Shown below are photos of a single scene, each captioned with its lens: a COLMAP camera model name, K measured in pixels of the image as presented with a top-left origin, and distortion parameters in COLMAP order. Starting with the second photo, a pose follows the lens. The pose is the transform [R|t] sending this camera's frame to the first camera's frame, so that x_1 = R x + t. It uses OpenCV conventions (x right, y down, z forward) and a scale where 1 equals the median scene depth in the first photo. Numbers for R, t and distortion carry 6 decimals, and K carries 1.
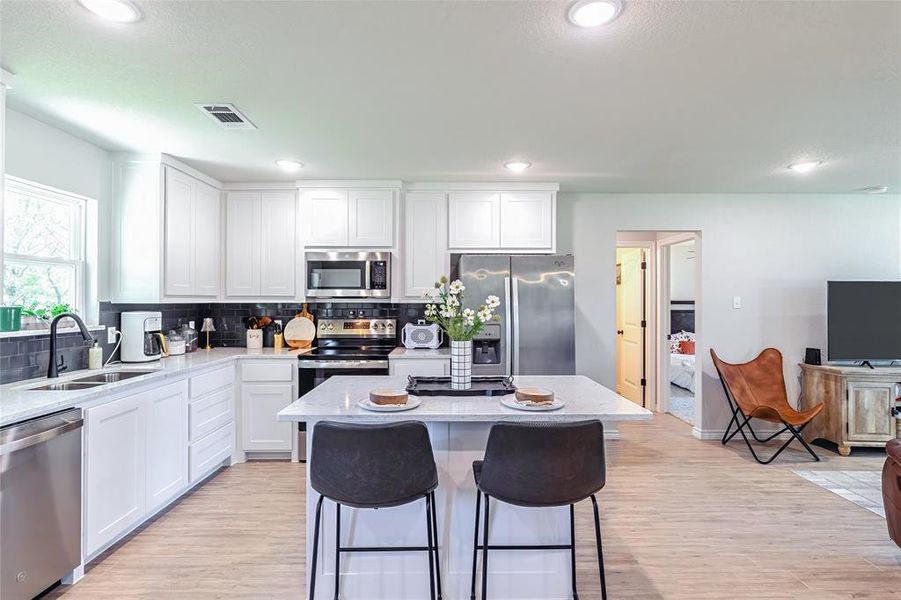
lens RADIAL K [[429.2, 0, 450.5], [0, 429.2, 300.0], [0, 0, 1]] dist [0.003125, 0.000552]
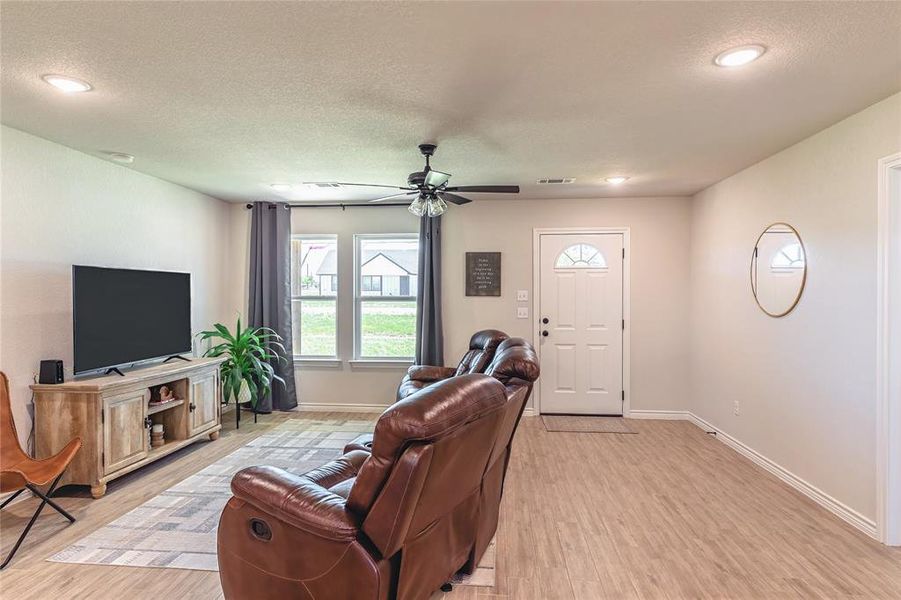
lens RADIAL K [[482.6, 0, 450.5], [0, 482.6, 300.0], [0, 0, 1]] dist [0.000202, 0.000062]
pose [[0.074009, -0.014121, 0.997158, 0.114020], [-0.003392, 0.999890, 0.014412, 0.000796], [-0.997252, -0.004449, 0.073953, 0.307368]]
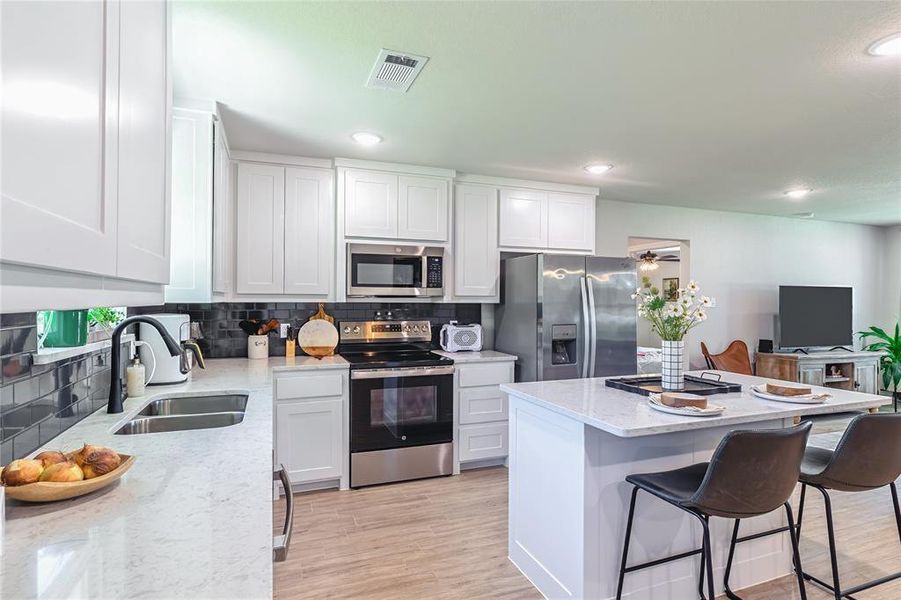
lens RADIAL K [[436.0, 0, 450.5], [0, 436.0, 300.0], [0, 0, 1]] dist [0.000230, 0.000627]
pose [[0.943732, 0.003063, 0.330697, -0.448196], [-0.003378, 0.999994, 0.000377, 0.000769], [-0.330694, -0.001472, 0.943737, 0.118732]]
